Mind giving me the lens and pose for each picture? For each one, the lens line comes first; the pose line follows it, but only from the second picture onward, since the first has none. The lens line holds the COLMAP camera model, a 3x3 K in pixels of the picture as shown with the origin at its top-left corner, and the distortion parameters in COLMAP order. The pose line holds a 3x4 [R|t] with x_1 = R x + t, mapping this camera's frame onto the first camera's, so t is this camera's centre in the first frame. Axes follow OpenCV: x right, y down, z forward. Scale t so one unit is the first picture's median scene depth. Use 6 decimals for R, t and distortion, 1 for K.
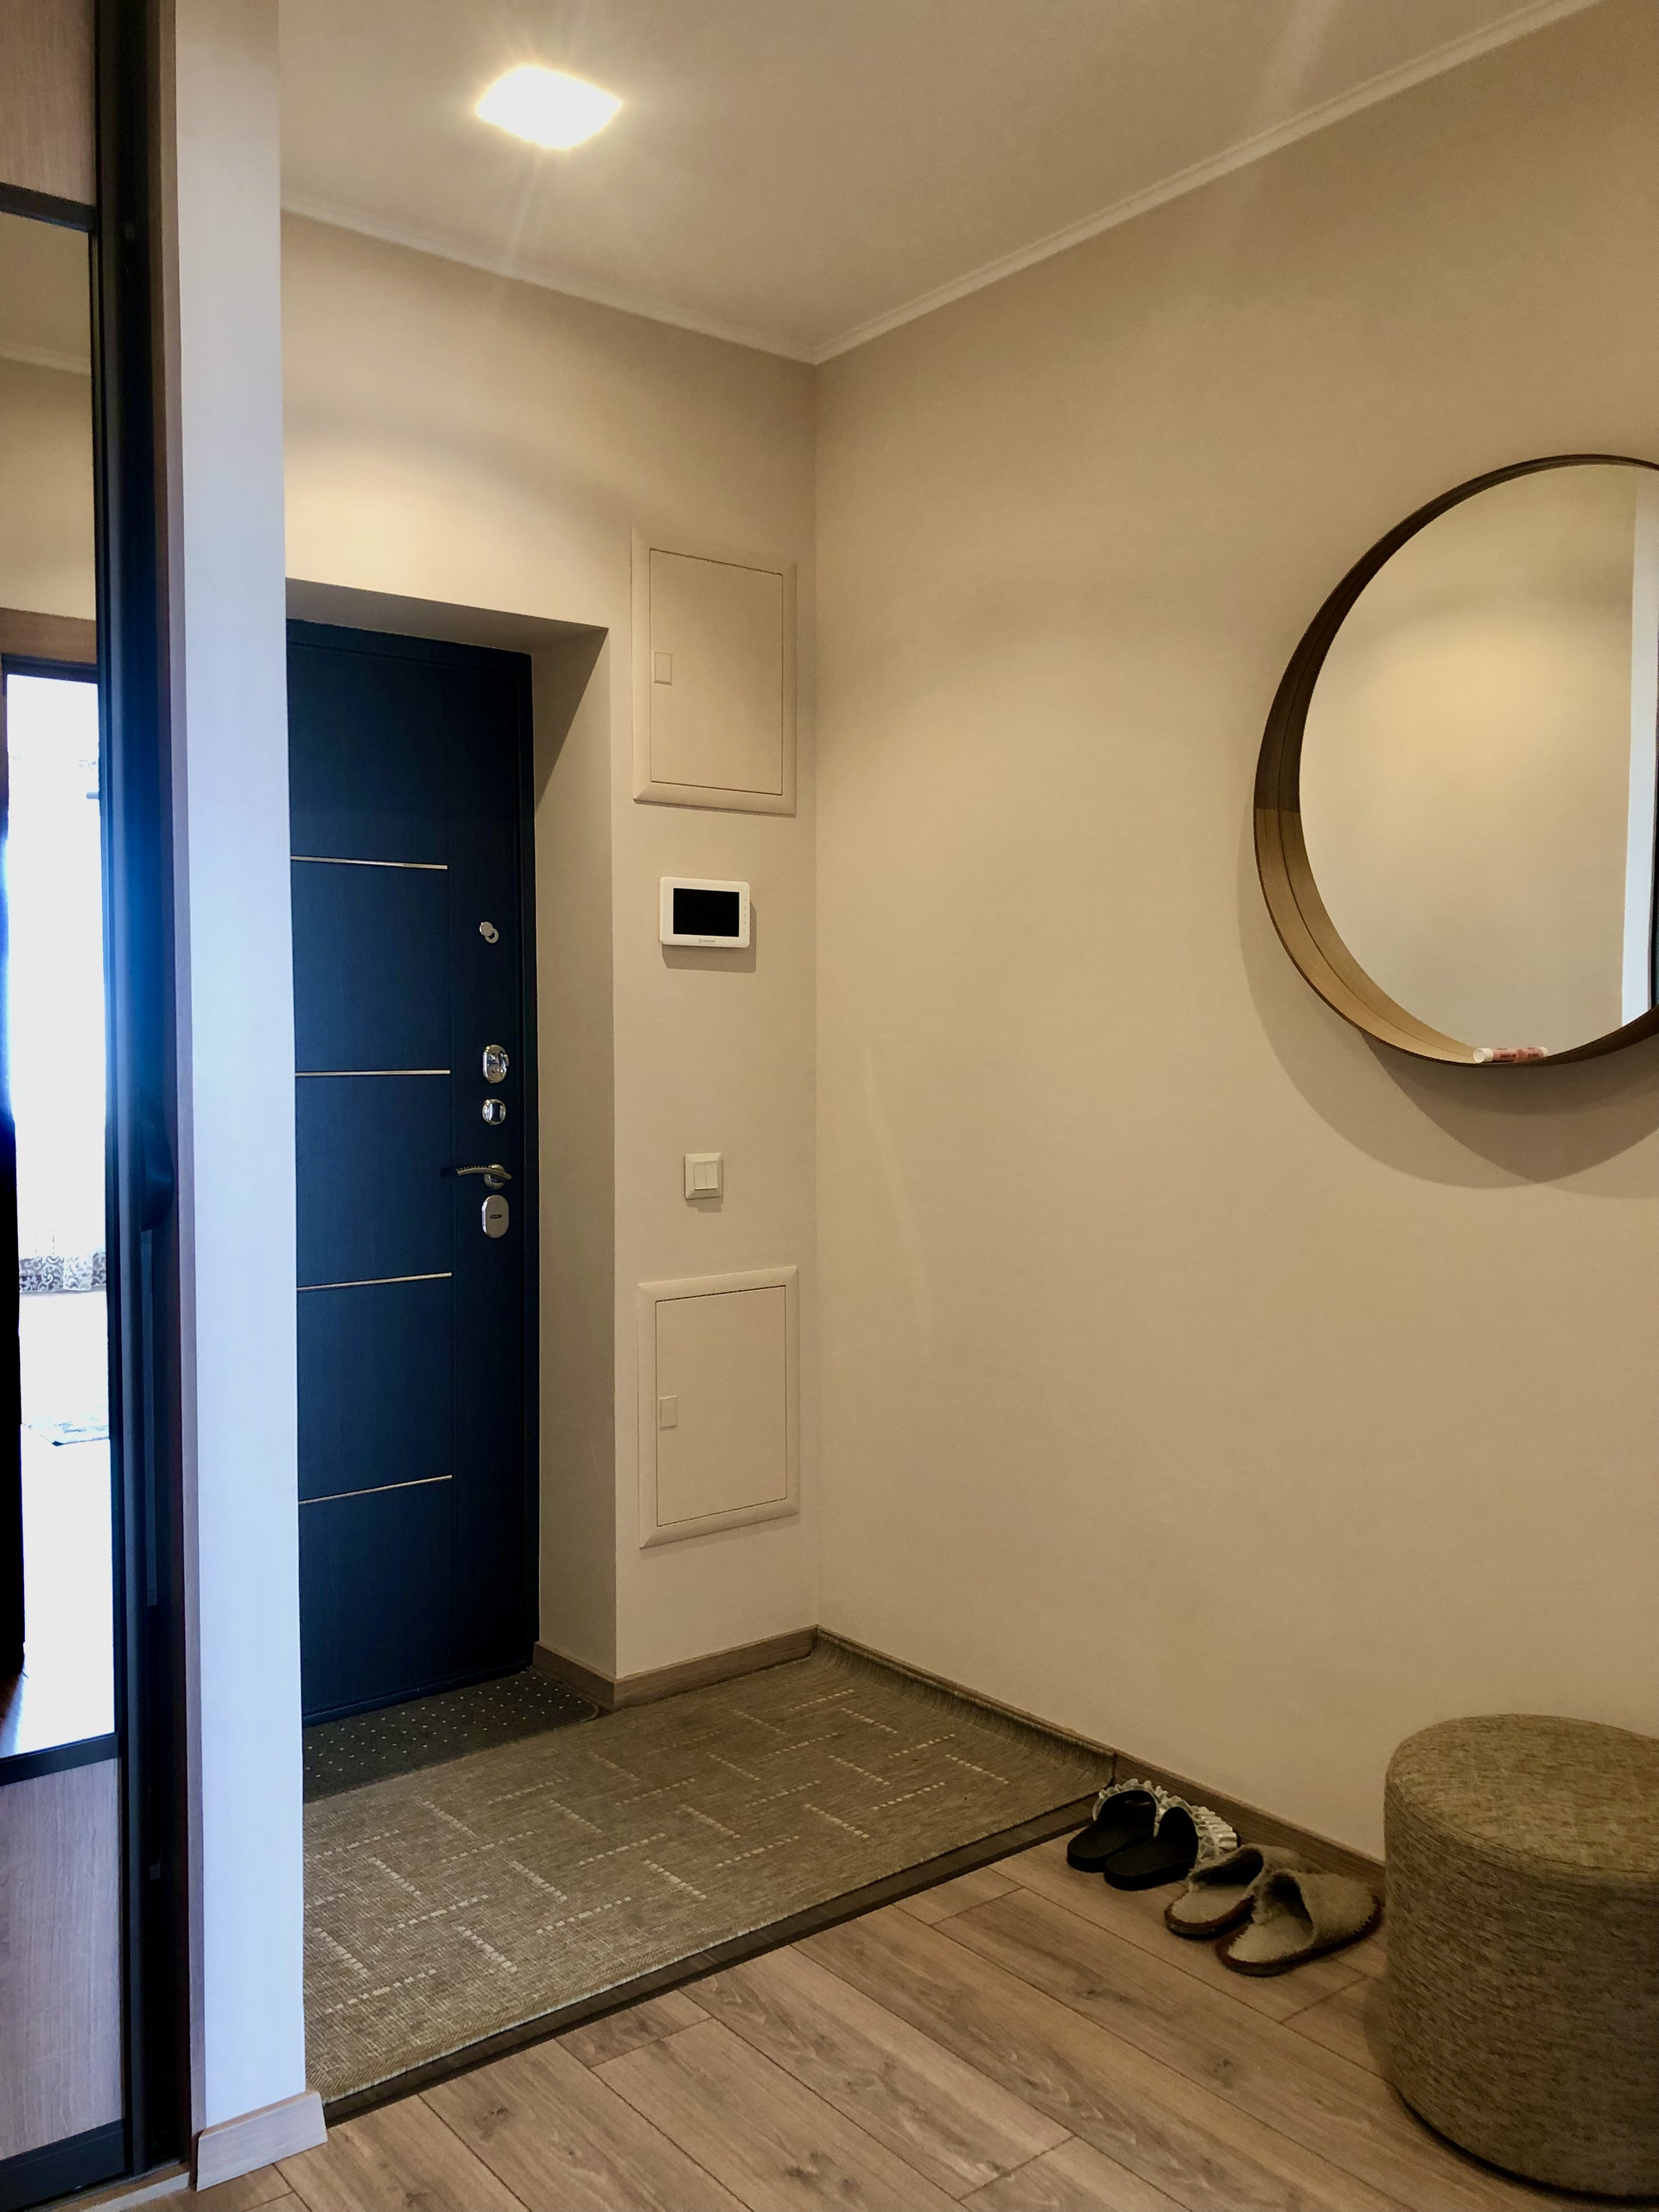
lens RADIAL K [[1807.6, 0, 835.9], [0, 1807.6, 1109.2], [0, 0, 1]] dist [0.042362, -0.094535]
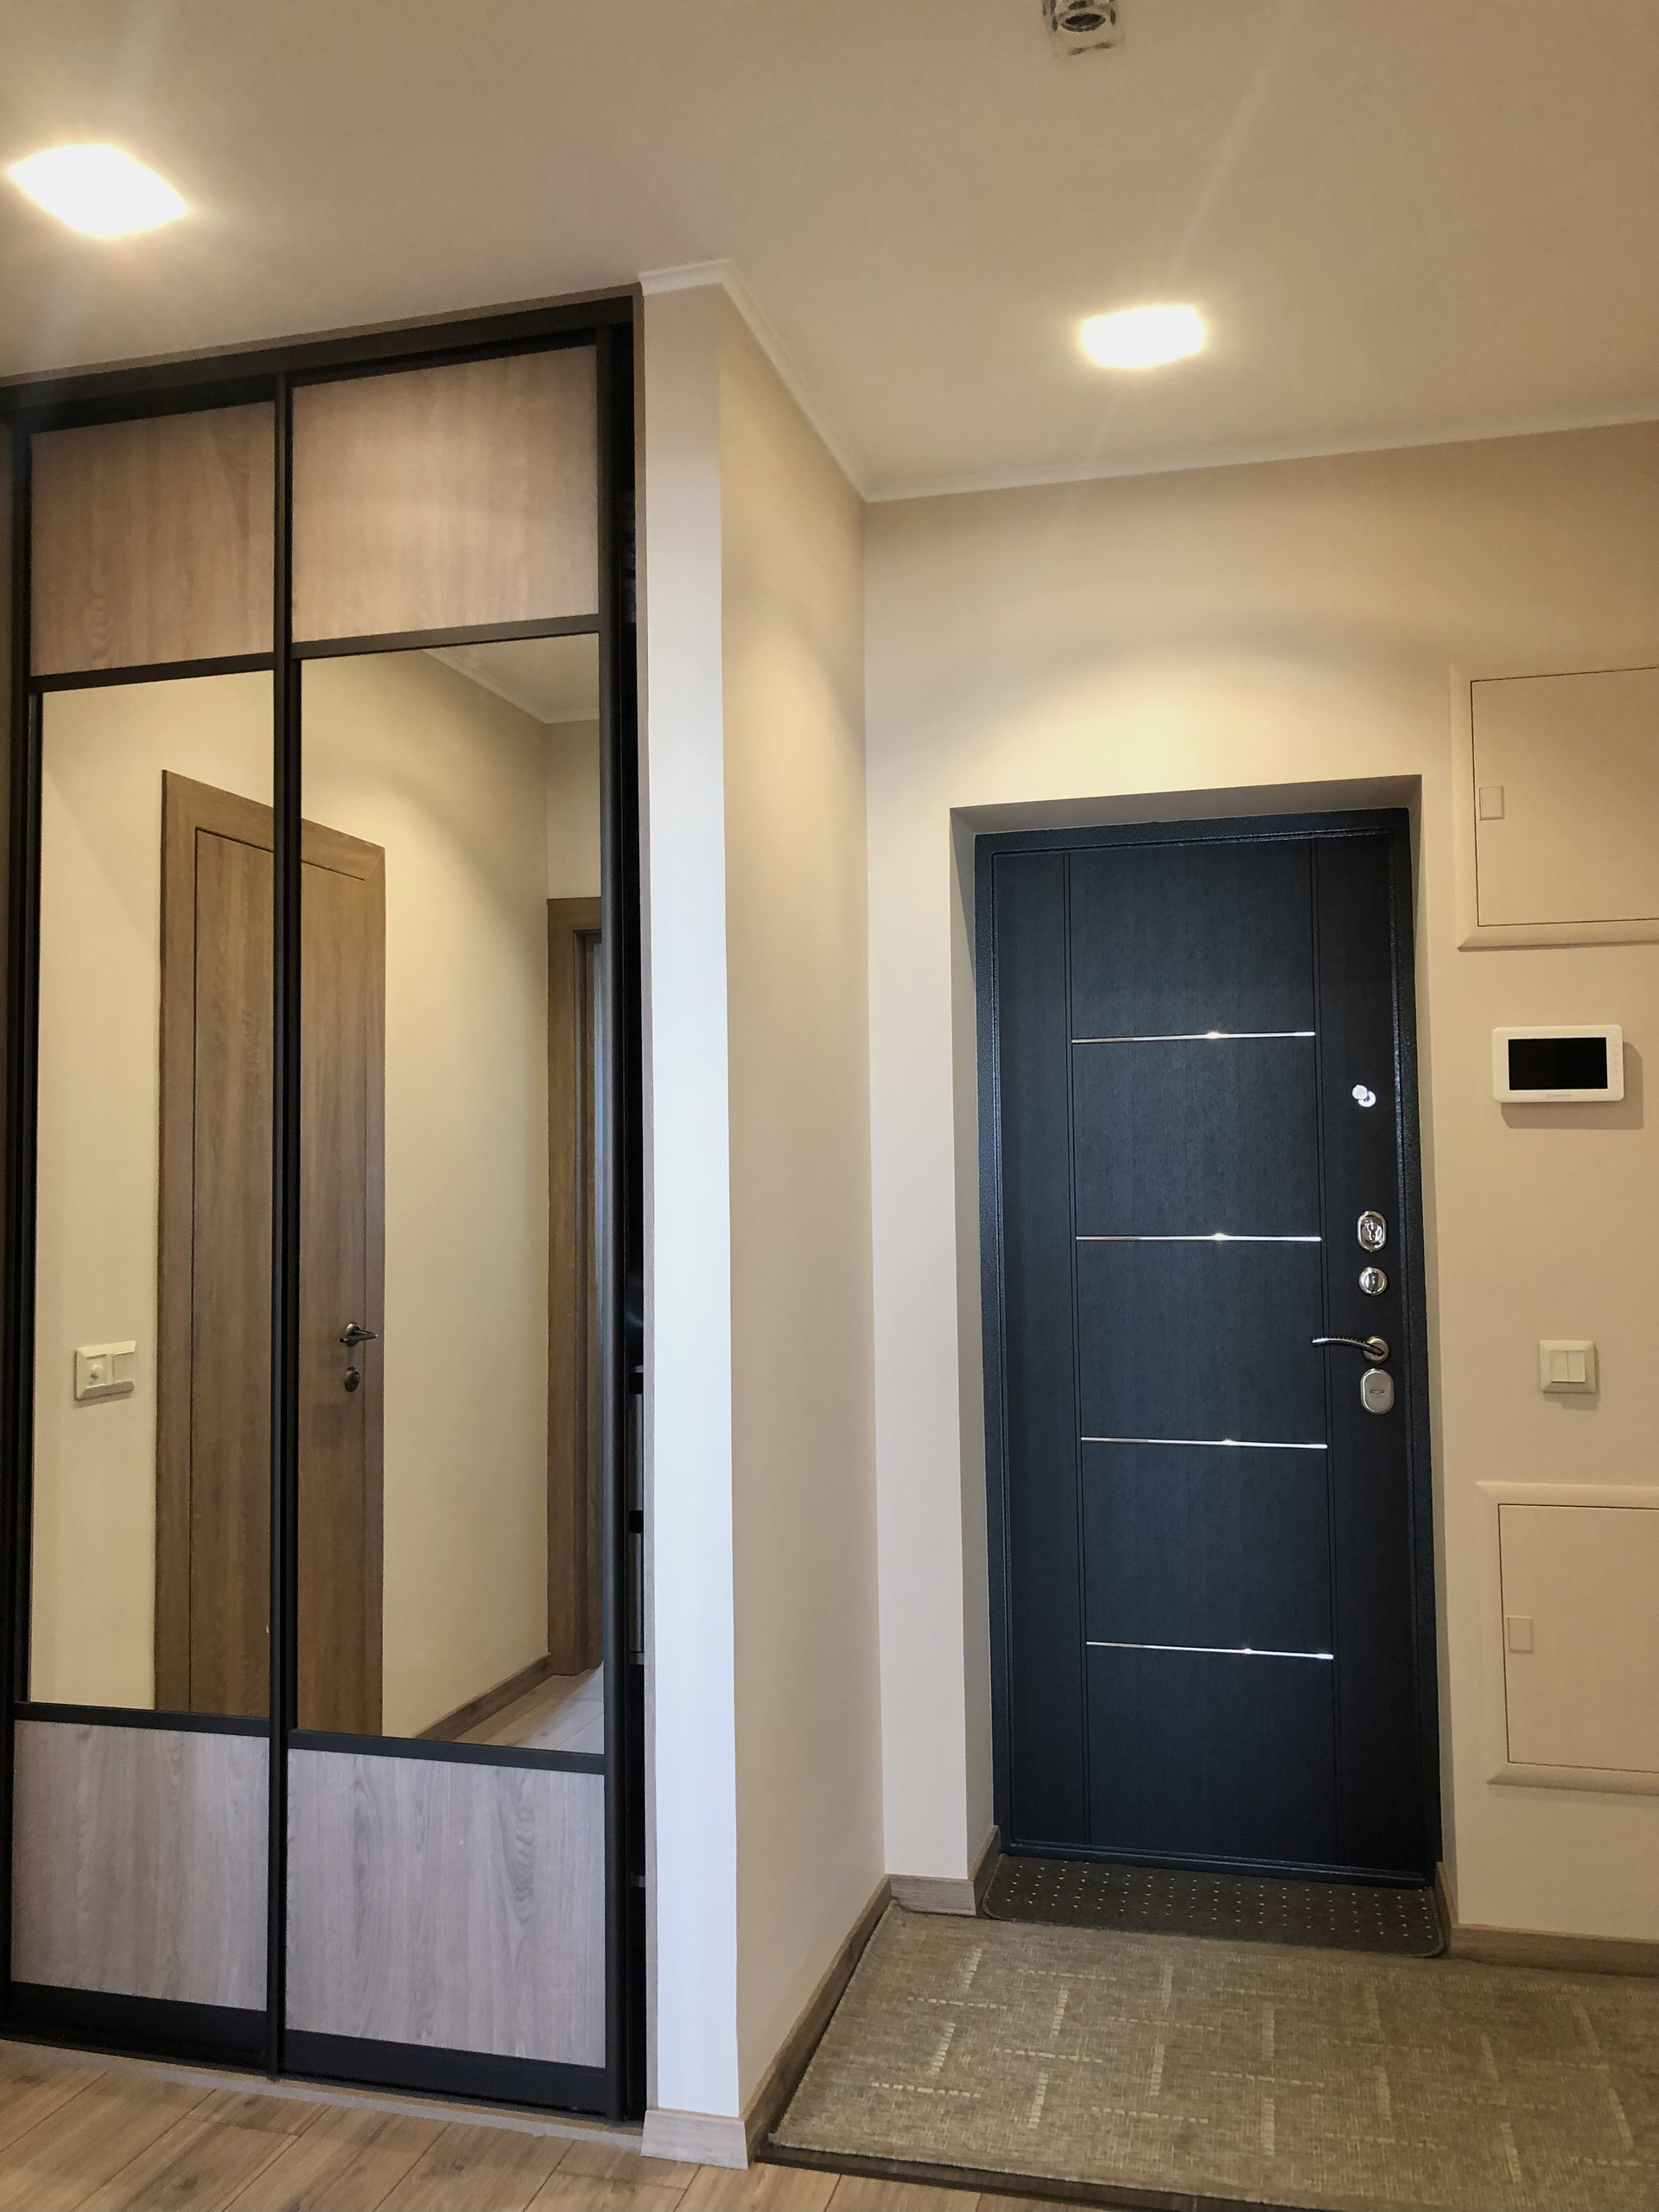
lens RADIAL K [[1807.6, 0, 835.9], [0, 1807.6, 1109.2], [0, 0, 1]] dist [0.042362, -0.094535]
pose [[0.590002, -0.032612, -0.806743, 0.436785], [-0.032814, 0.997390, -0.064317, -0.018765], [0.806735, 0.064420, 0.587392, 0.203113]]
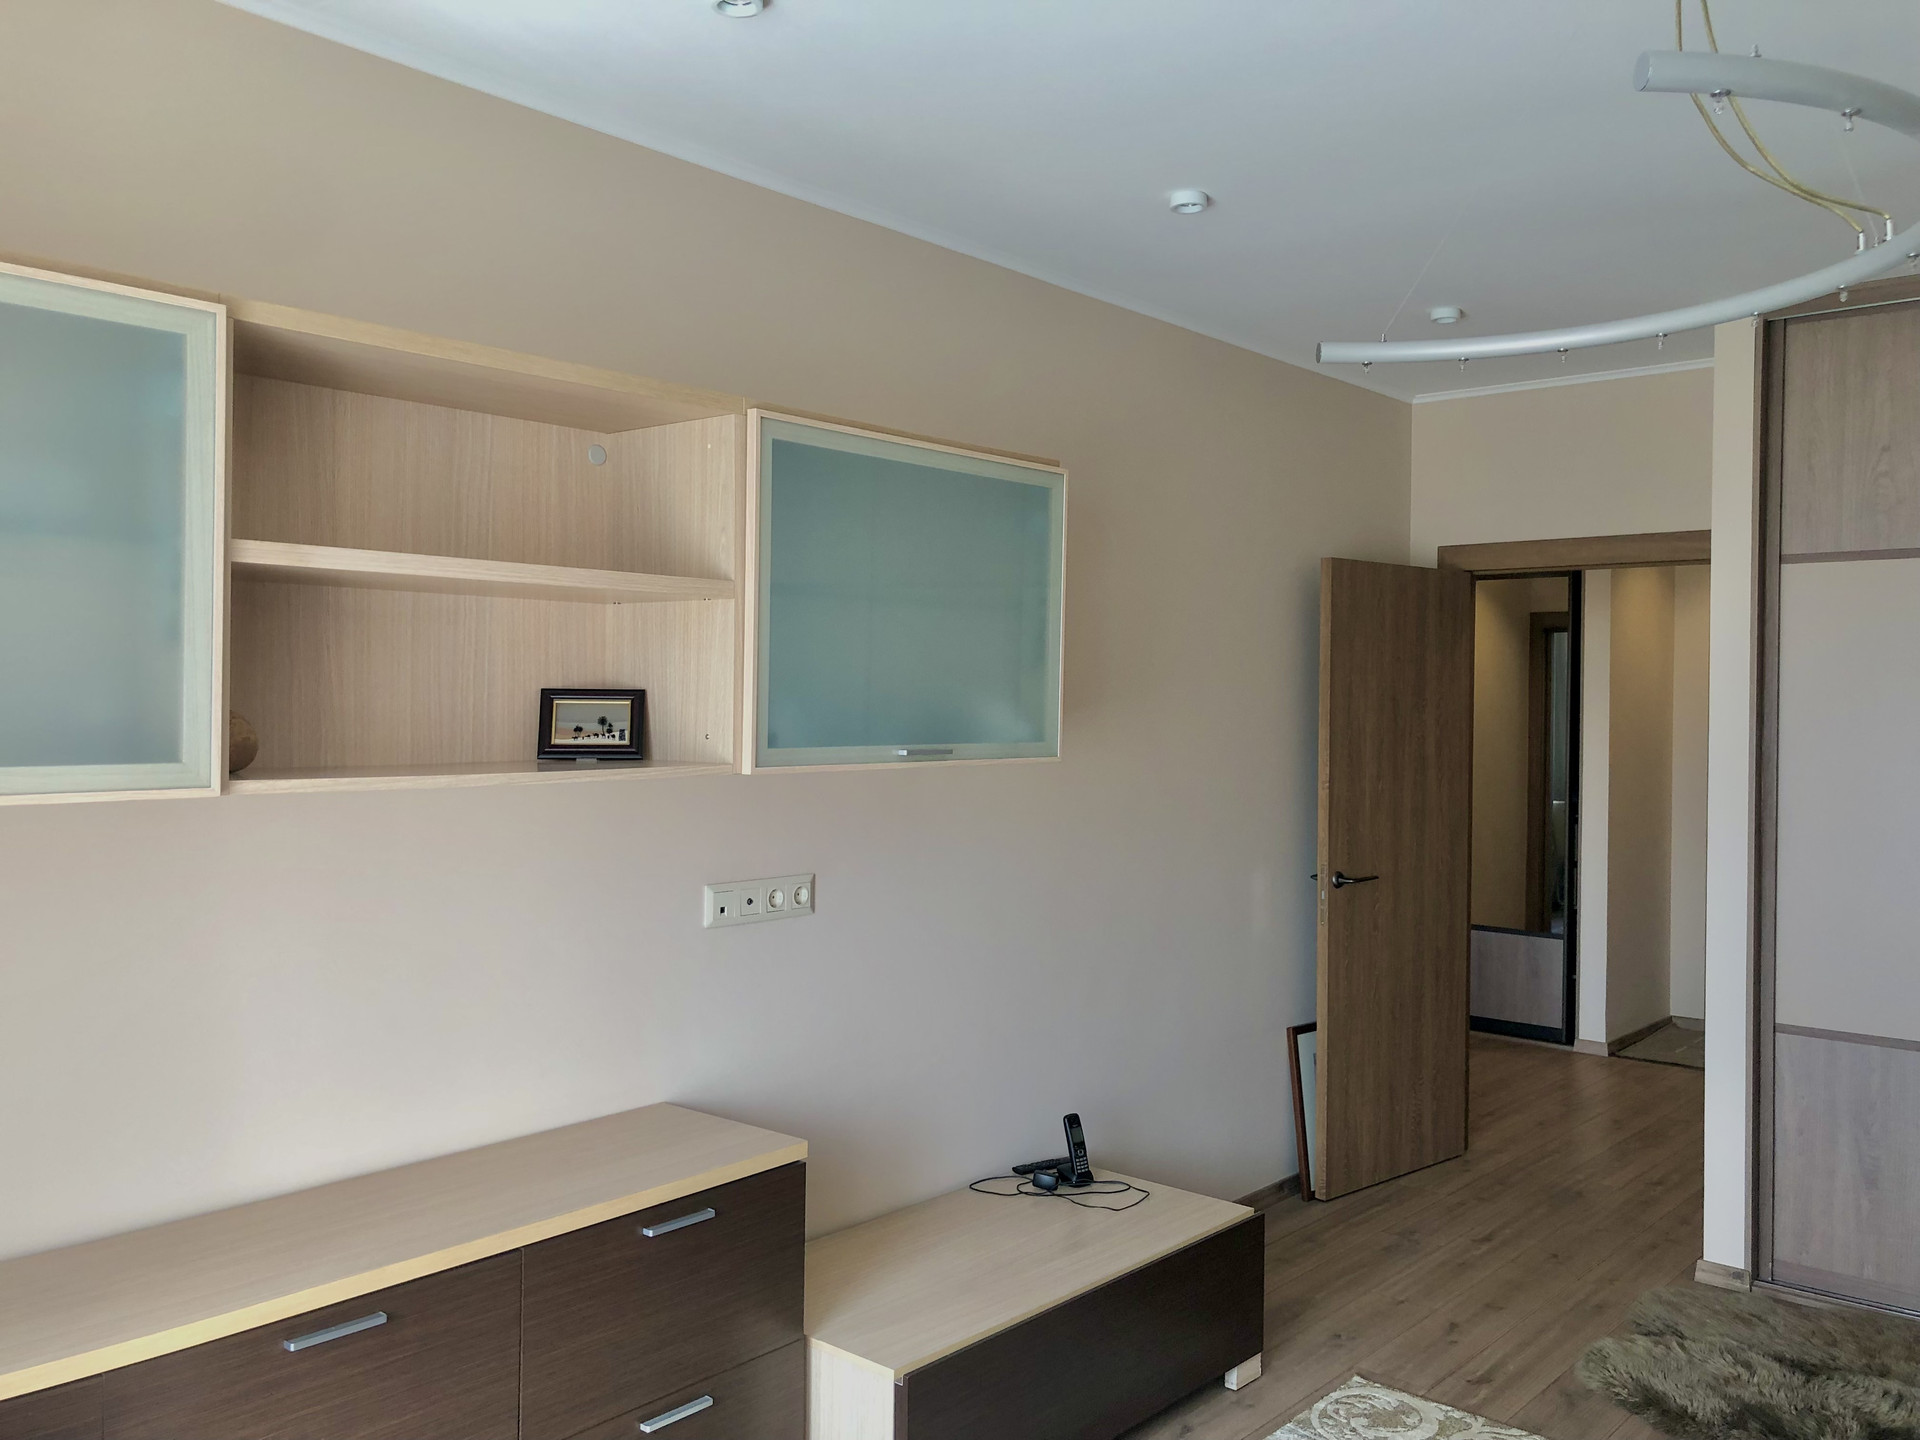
lens RADIAL K [[1569.0, 0, 955.1], [0, 1569.0, 709.0], [0, 0, 1]] dist [0.042362, -0.094535]
pose [[0.154870, 0.008388, -0.987899, 1.715663], [-0.061550, 0.998103, -0.001174, -0.043817], [0.986016, 0.060987, 0.155092, -0.561129]]
